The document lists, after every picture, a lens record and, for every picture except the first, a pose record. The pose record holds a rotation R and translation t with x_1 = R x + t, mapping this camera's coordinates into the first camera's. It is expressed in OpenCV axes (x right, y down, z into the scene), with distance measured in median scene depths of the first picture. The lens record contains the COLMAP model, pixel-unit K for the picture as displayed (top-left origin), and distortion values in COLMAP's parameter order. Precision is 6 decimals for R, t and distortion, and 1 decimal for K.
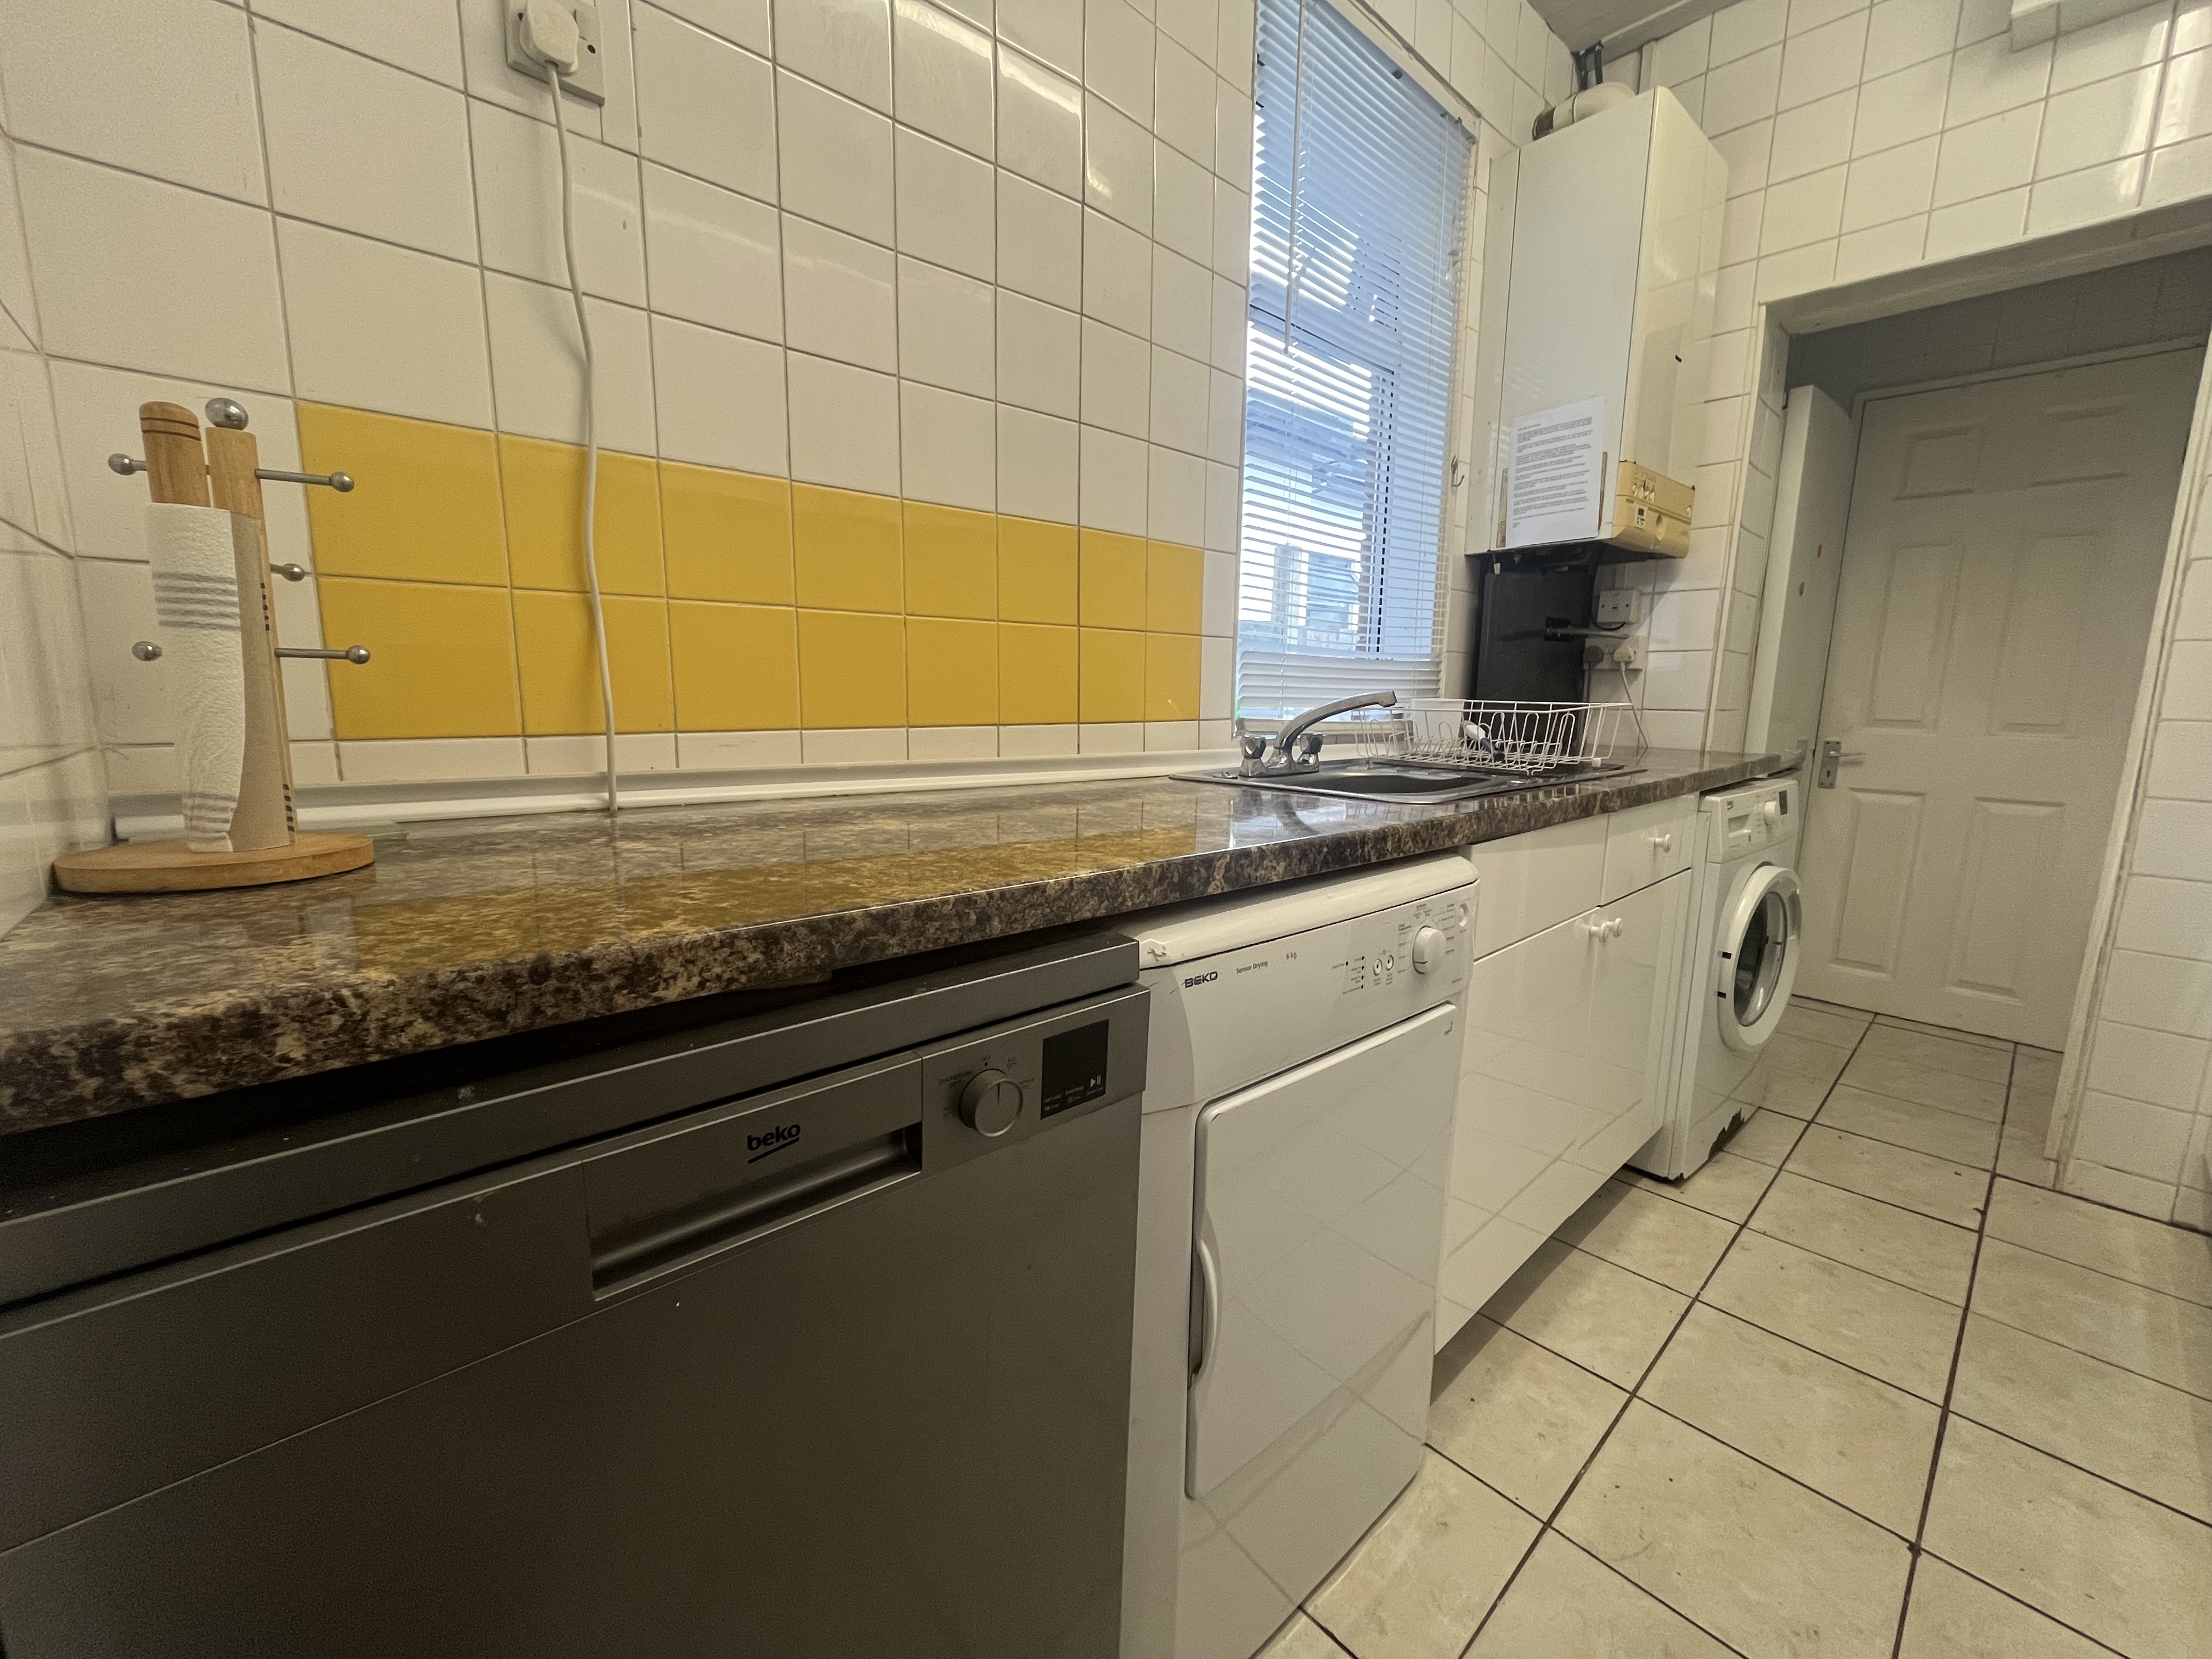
lens RADIAL K [[902.5, 0, 1105.0], [0, 902.5, 835.1], [0, 0, 1]] dist [-0.002417, -0.000414]
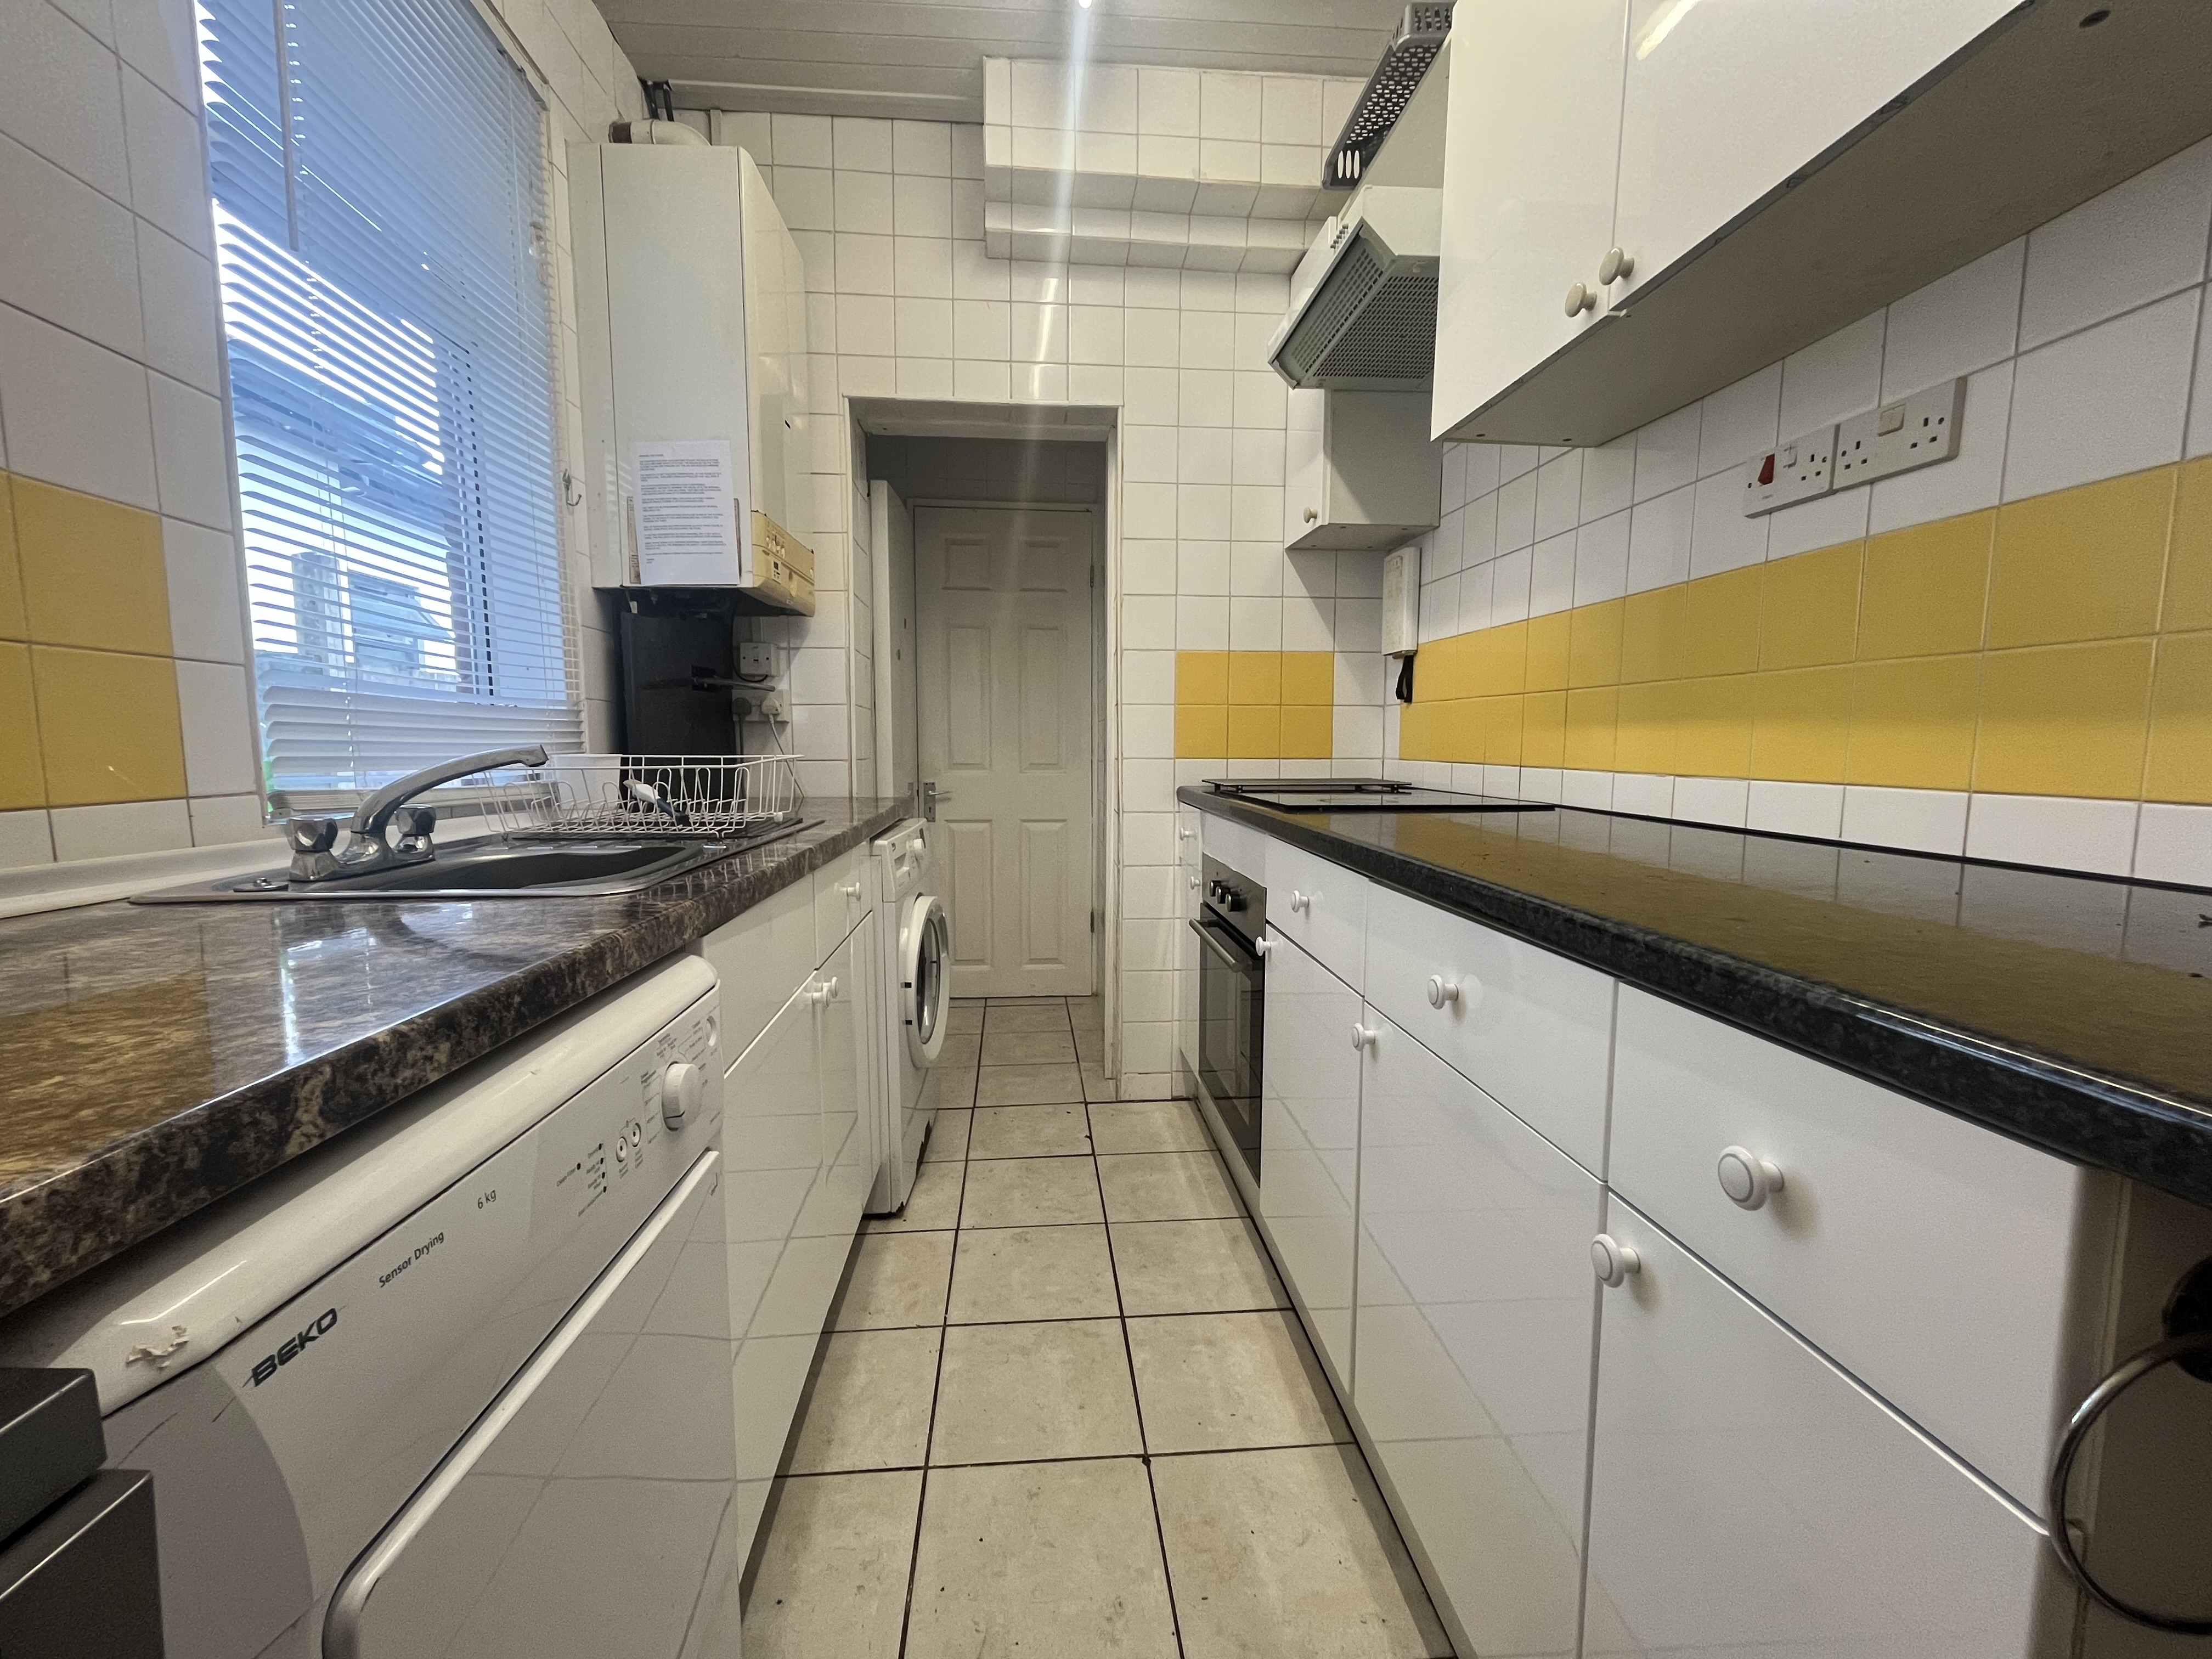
lens RADIAL K [[902.5, 0, 1105.0], [0, 902.5, 835.1], [0, 0, 1]] dist [-0.002417, -0.000414]
pose [[0.616569, -0.089633, 0.782182, 0.008032], [0.134831, 0.990842, 0.007261, -0.019698], [-0.775669, 0.100985, 0.623008, 0.124208]]
